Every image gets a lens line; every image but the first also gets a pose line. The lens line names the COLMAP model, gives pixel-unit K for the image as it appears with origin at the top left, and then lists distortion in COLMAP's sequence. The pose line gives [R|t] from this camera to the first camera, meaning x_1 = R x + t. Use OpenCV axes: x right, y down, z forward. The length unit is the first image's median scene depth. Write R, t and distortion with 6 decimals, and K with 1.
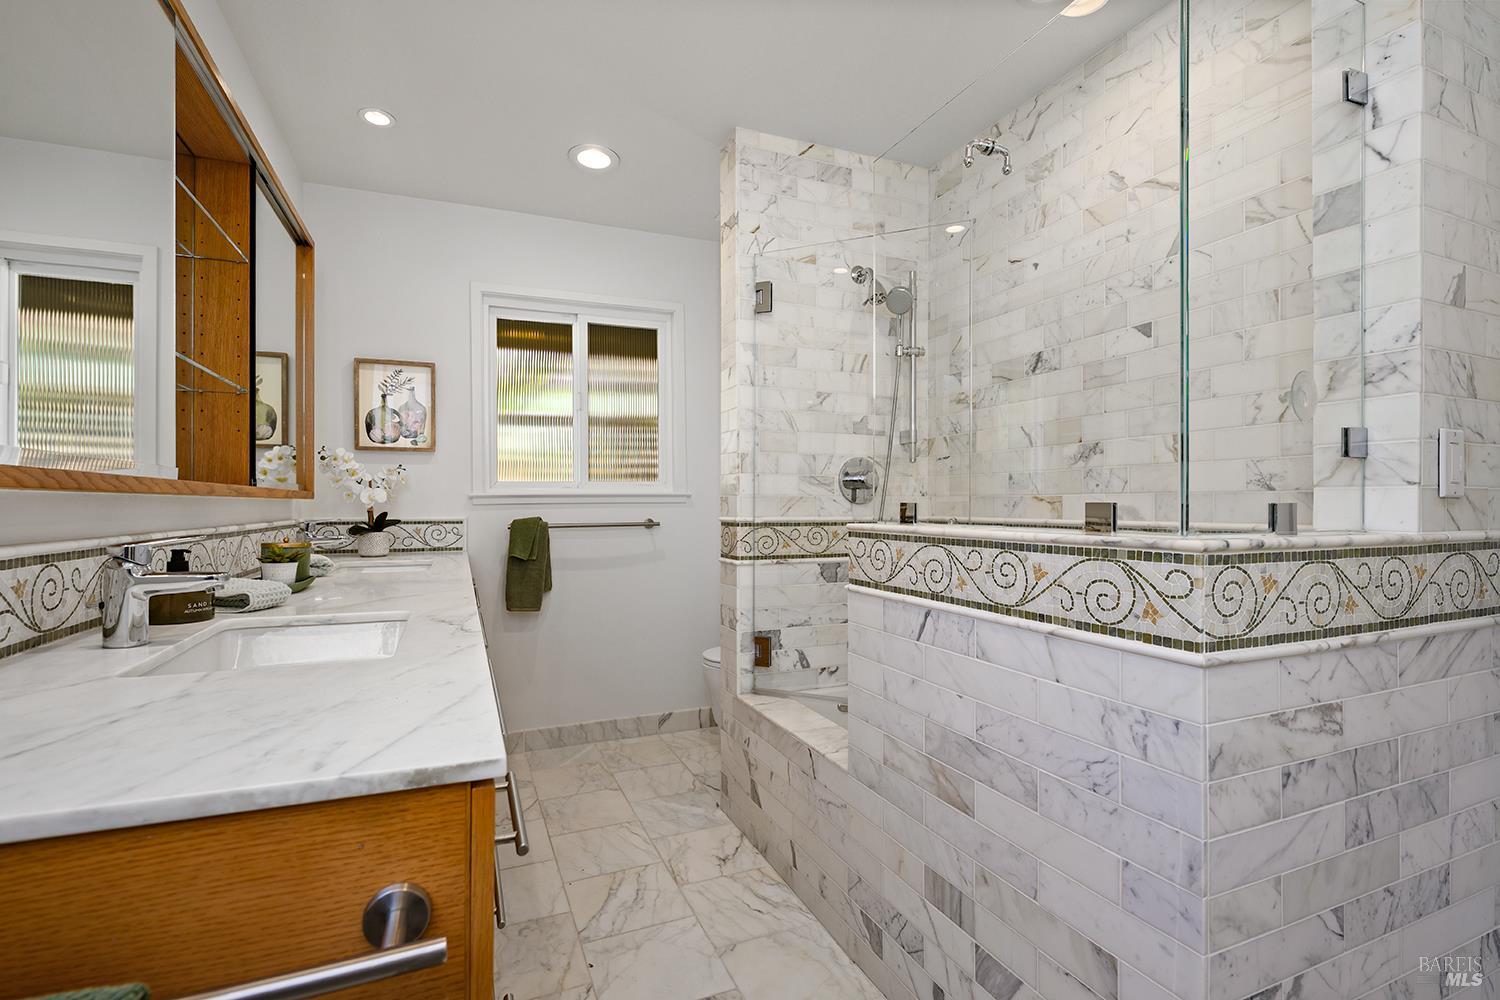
lens RADIAL K [[695.6, 0, 746.0], [0, 695.6, 507.3], [0, 0, 1]] dist [-0.000579, -0.000119]
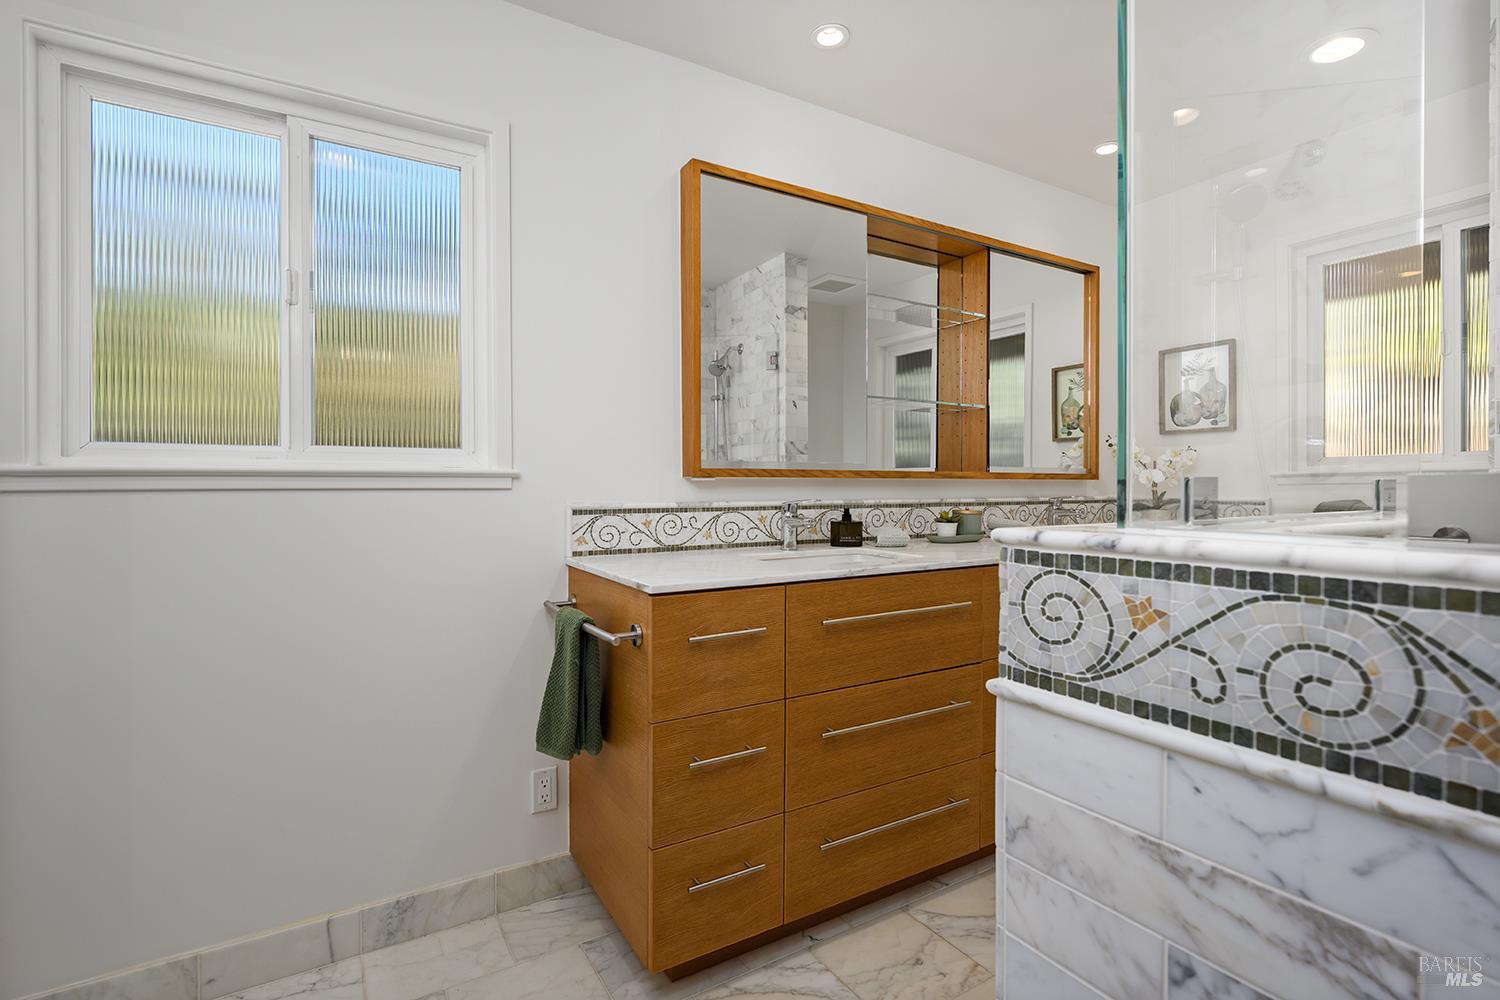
lens RADIAL K [[695.6, 0, 745.4], [0, 695.6, 487.1], [0, 0, 1]] dist [-0.000579, -0.000119]
pose [[0.151510, 0.002351, -0.988453, 1.266978], [-0.004341, 0.999989, 0.001713, 0.002961], [0.988446, 0.004031, 0.151519, 0.568803]]
